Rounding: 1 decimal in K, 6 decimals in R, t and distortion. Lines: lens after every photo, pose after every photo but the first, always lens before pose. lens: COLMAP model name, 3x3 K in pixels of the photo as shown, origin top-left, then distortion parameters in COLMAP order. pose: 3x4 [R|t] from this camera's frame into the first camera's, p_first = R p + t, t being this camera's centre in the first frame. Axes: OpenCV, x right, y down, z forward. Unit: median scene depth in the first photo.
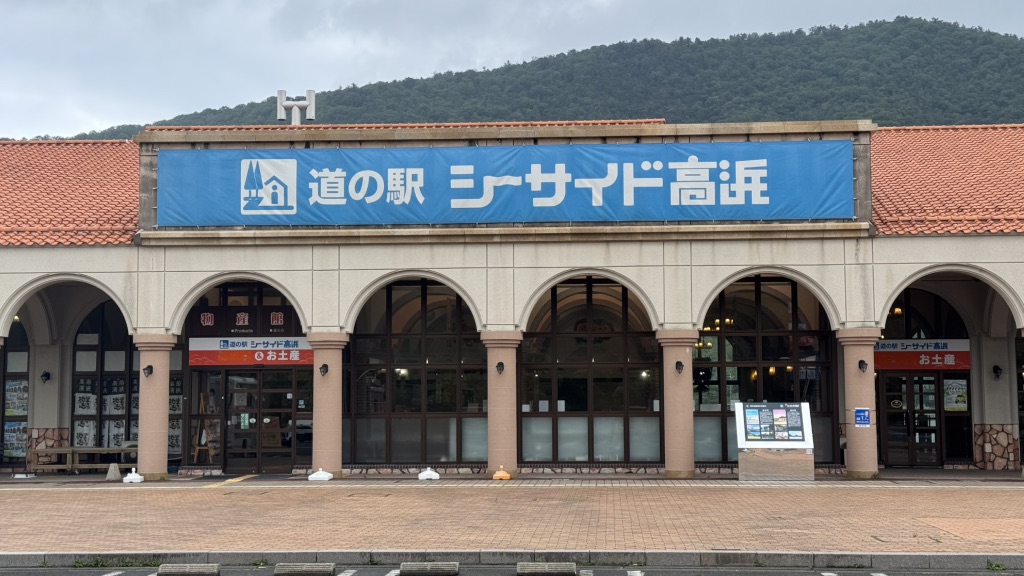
lens RADIAL K [[1397.1, 0, 520.2], [0, 1397.1, 292.4], [0, 0, 1]] dist [0.134809, 0.013530]
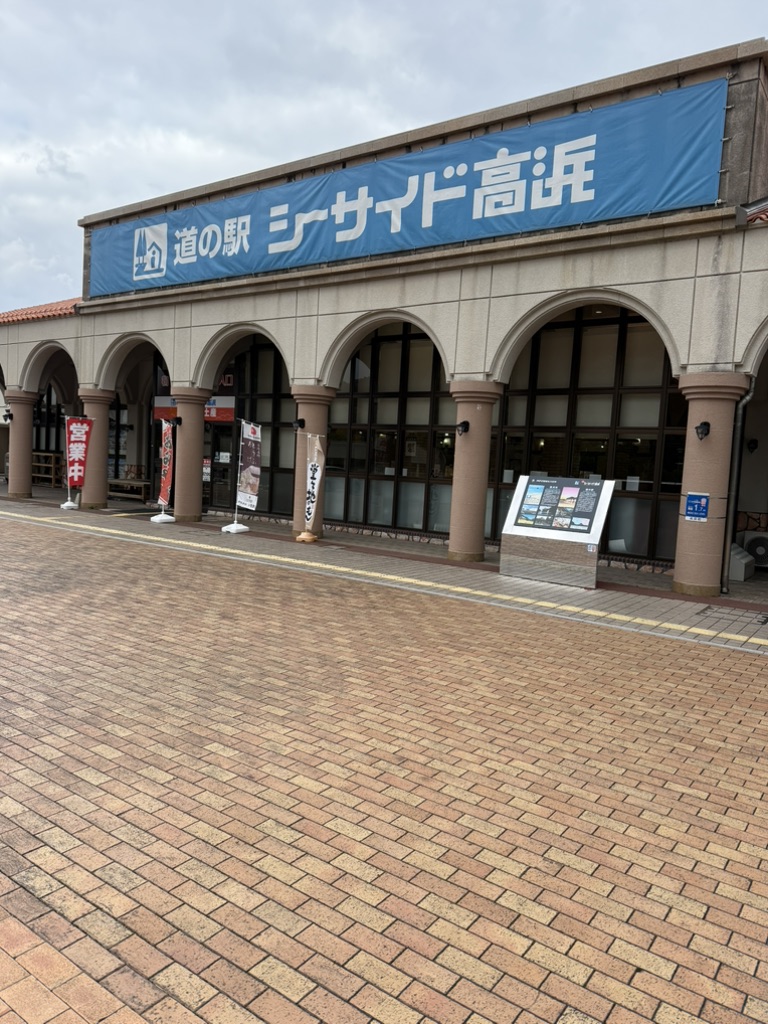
lens RADIAL K [[757.0, 0, 355.8], [0, 757.0, 512.2], [0, 0, 1]] dist [0.045745, -0.053440]
pose [[0.822607, 0.088161, -0.561734, 0.306456], [-0.013419, 0.990642, 0.135825, 0.042742], [0.568452, -0.104192, 0.816092, 0.594304]]
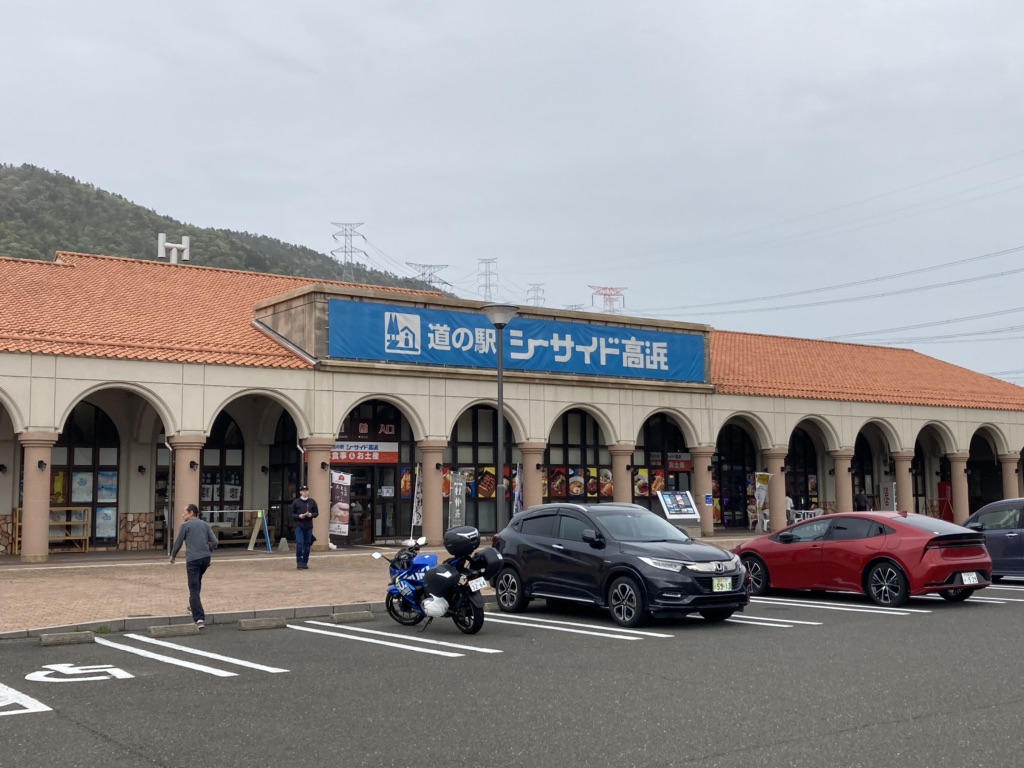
lens RADIAL K [[1163.4, 0, 495.0], [0, 1163.4, 367.8], [0, 0, 1]] dist [0.190386, -0.547739]
pose [[0.786806, 0.064673, 0.613803, -0.818778], [-0.045606, 0.997868, -0.046680, 0.007843], [-0.615514, 0.008735, 0.788078, 0.042177]]
